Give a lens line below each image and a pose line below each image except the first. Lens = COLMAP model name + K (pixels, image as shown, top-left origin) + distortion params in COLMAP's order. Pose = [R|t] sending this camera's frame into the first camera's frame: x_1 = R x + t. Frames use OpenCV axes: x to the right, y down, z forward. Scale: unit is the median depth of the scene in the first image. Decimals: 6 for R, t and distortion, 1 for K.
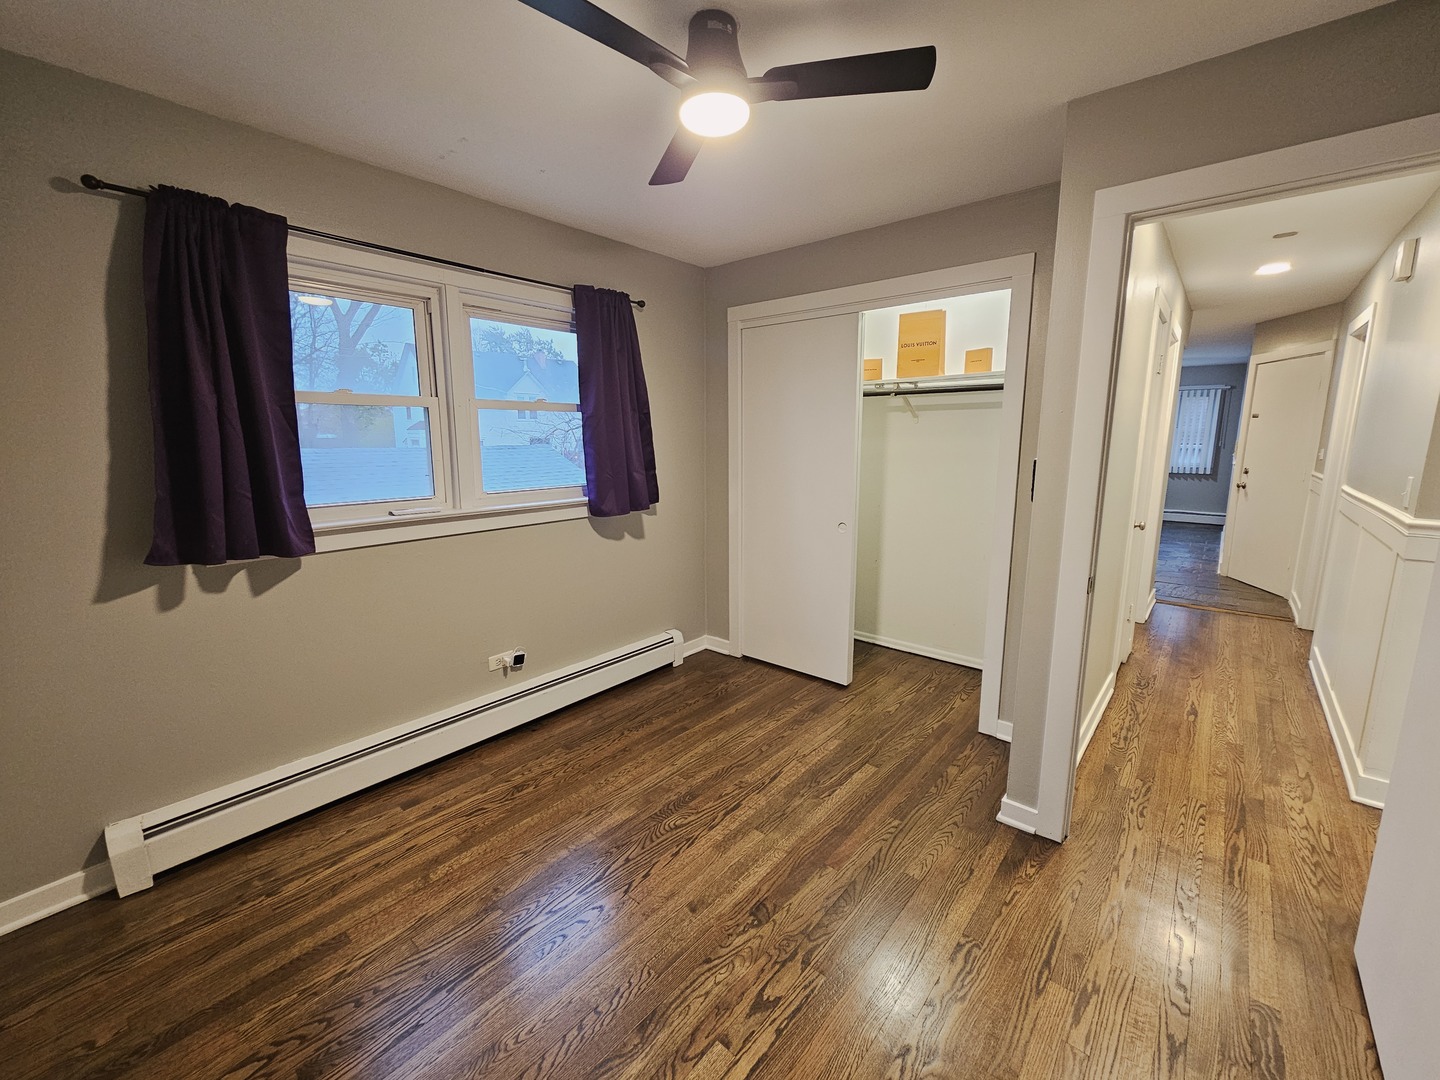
lens RADIAL K [[594.6, 0, 727.0], [0, 594.6, 539.3], [0, 0, 1]] dist [0.001807, -0.000460]
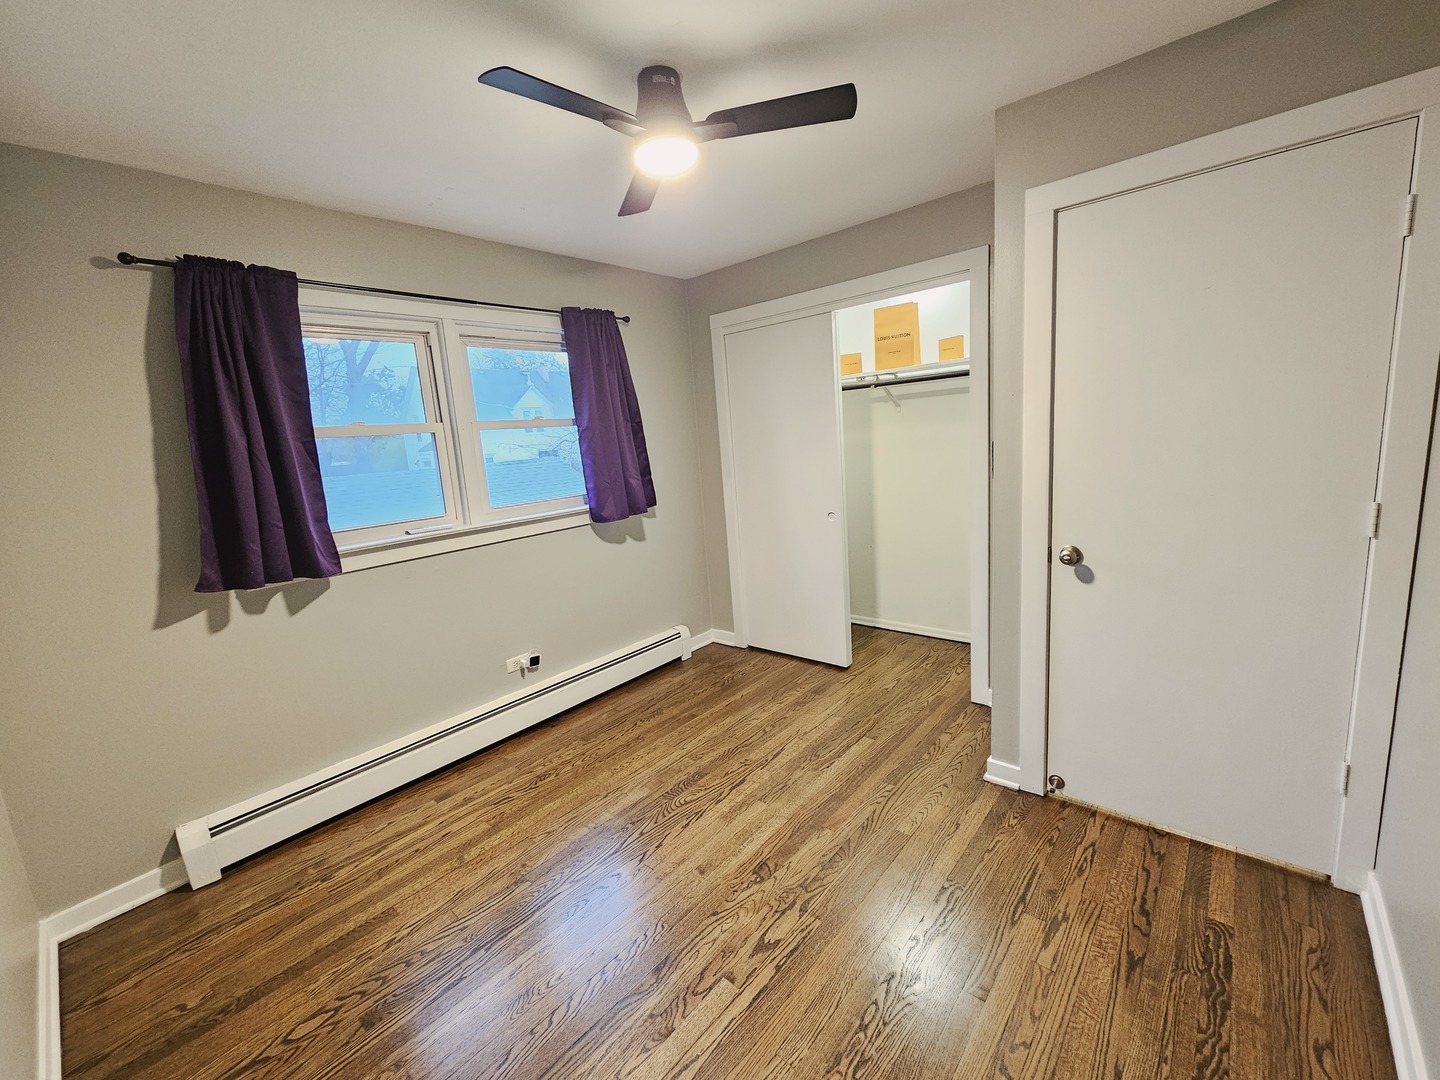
lens RADIAL K [[597.2, 0, 726.5], [0, 597.2, 539.2], [0, 0, 1]] dist [0.001635, 0.000429]
pose [[0.997279, -0.068871, -0.026286, 0.057651], [0.068908, 0.997623, 0.000479, 0.010371], [0.026190, -0.002289, 0.999654, -0.098503]]
